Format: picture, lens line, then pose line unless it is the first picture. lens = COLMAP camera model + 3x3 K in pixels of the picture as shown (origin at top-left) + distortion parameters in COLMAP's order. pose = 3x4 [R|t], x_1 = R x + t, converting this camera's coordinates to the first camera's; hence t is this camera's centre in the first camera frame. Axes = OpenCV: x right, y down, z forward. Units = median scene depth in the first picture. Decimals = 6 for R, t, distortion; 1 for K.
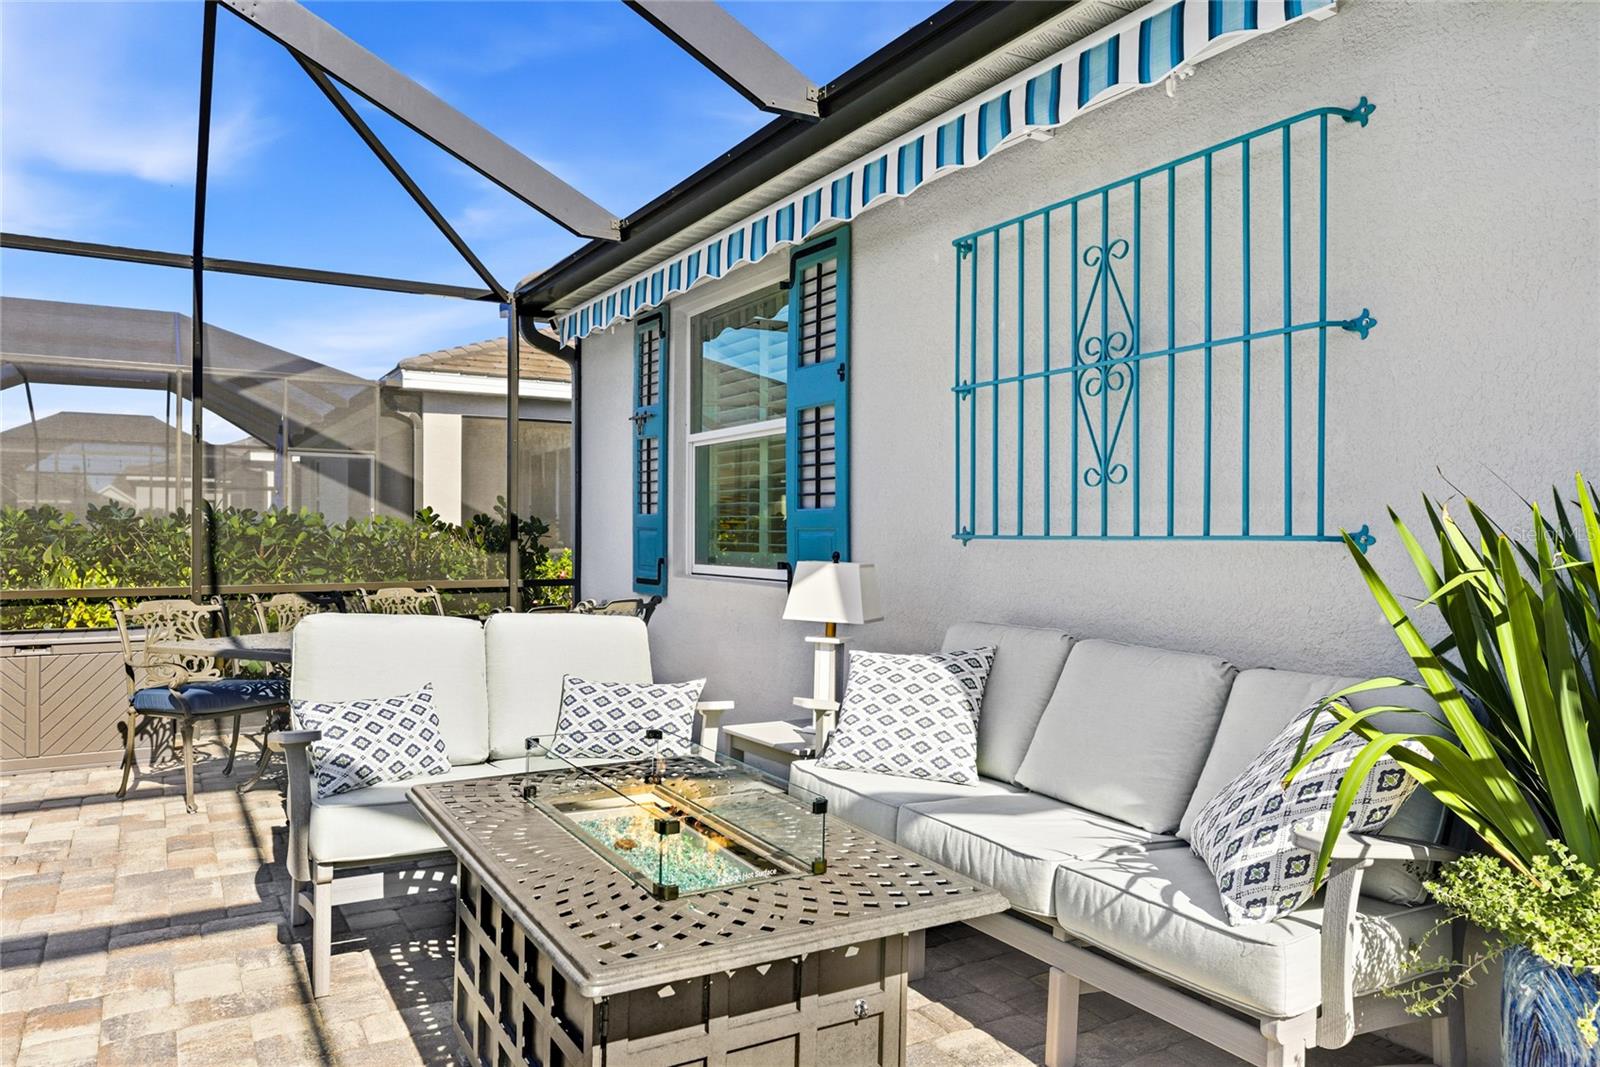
lens RADIAL K [[1093.7, 0, 799.6], [0, 1093.7, 525.7], [0, 0, 1]] dist [0.009242, -0.000550]
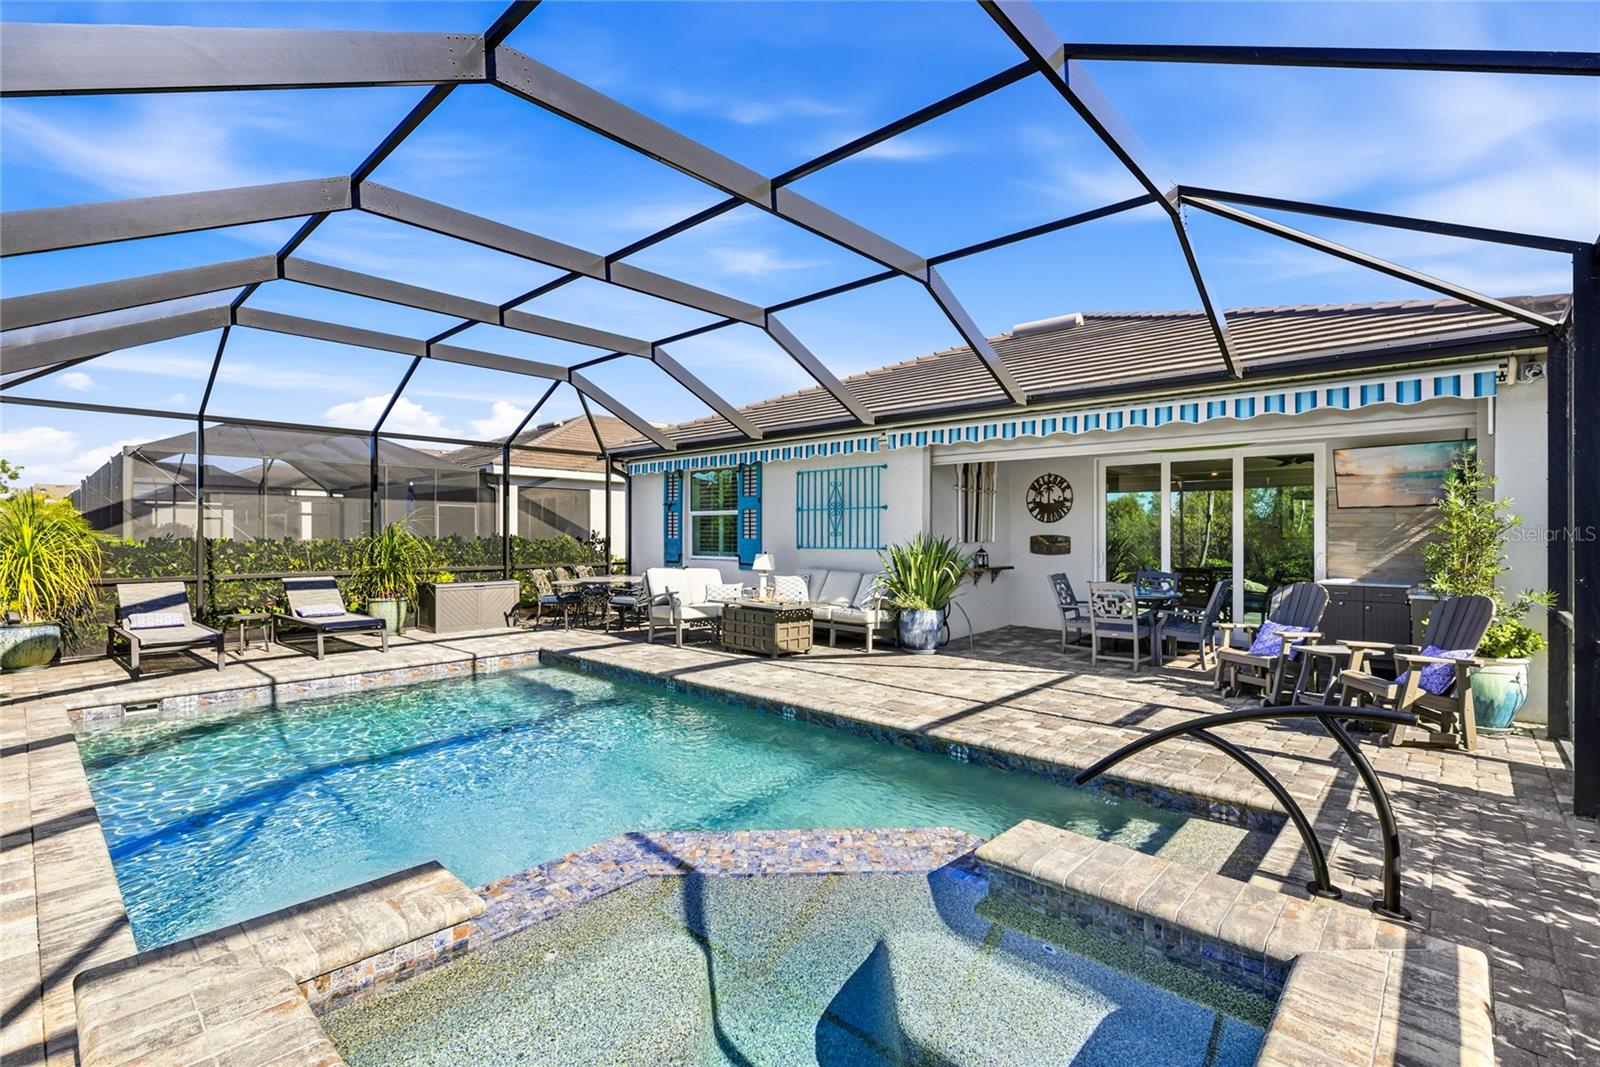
lens RADIAL K [[727.3, 0, 805.4], [0, 727.3, 533.1], [0, 0, 1]] dist [-0.006087, -0.001044]
pose [[0.955993, -0.000880, 0.293387, -0.695002], [-0.000244, 0.999993, 0.003794, -0.059769], [-0.293388, -0.003699, 0.955986, -1.762526]]
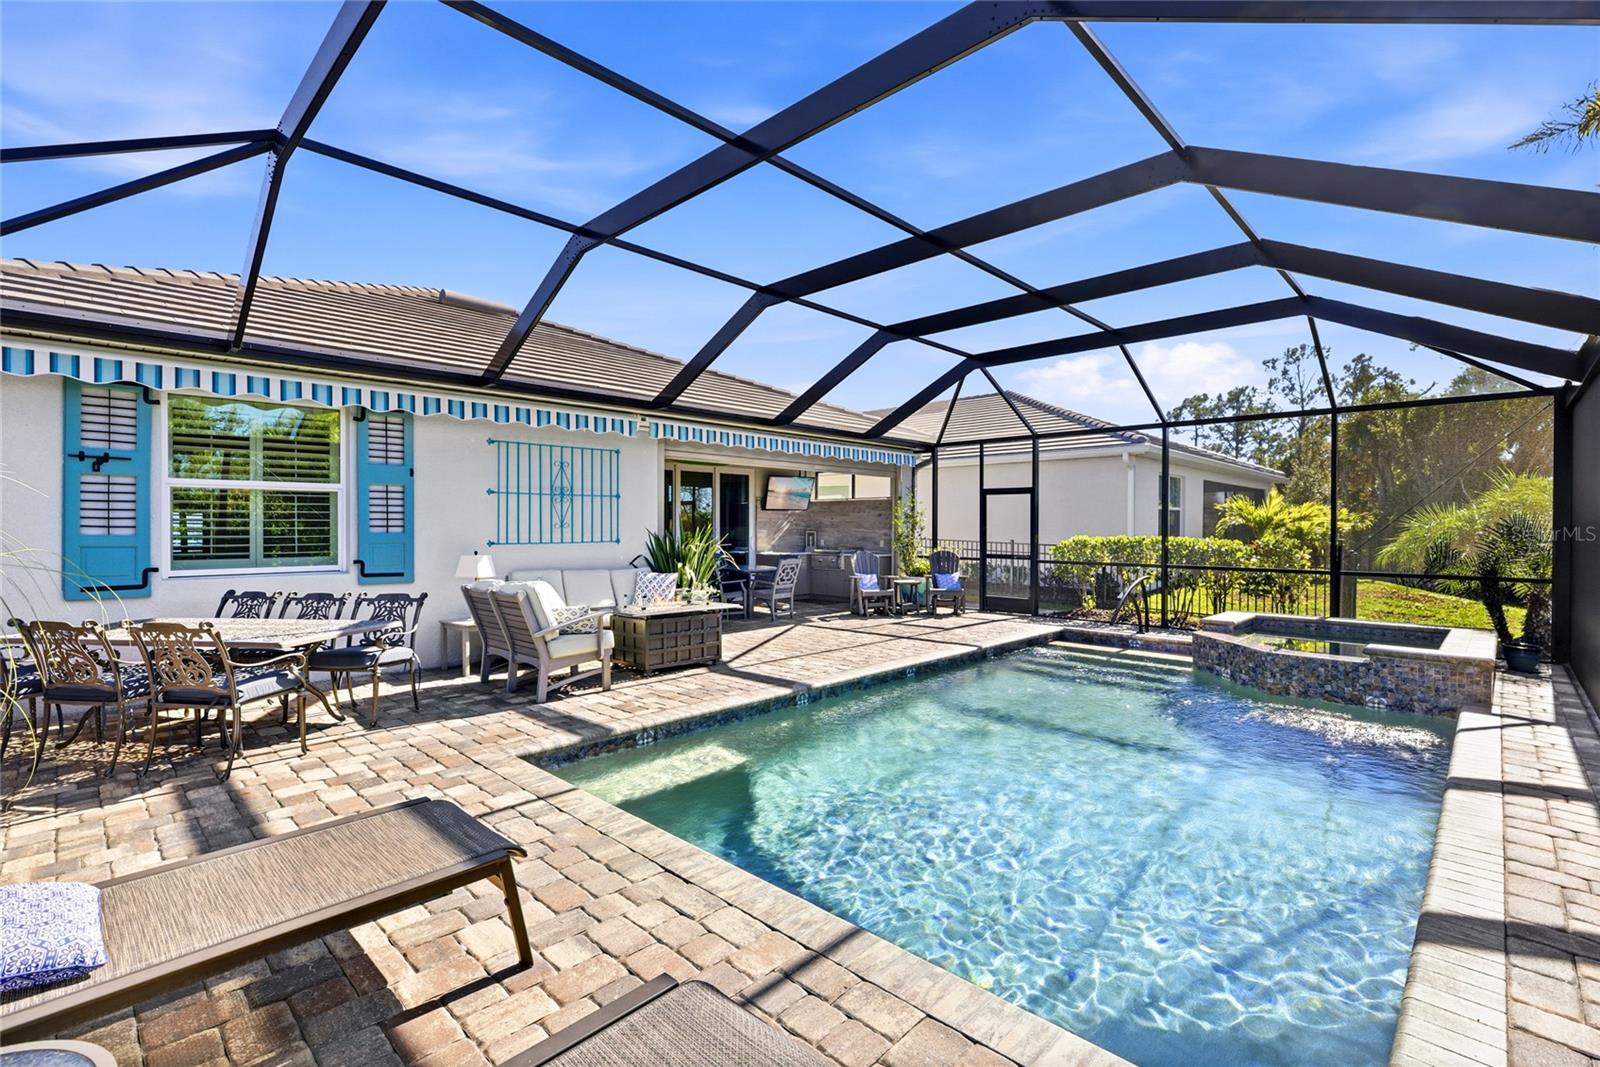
lens RADIAL K [[727.3, 0, 799.7], [0, 727.3, 529.1], [0, 0, 1]] dist [-0.006087, -0.001044]
pose [[-0.259760, -0.009084, 0.965630, -2.231704], [-0.007420, 0.999945, 0.007411, -0.056043], [-0.965645, -0.005240, -0.259813, 0.848510]]
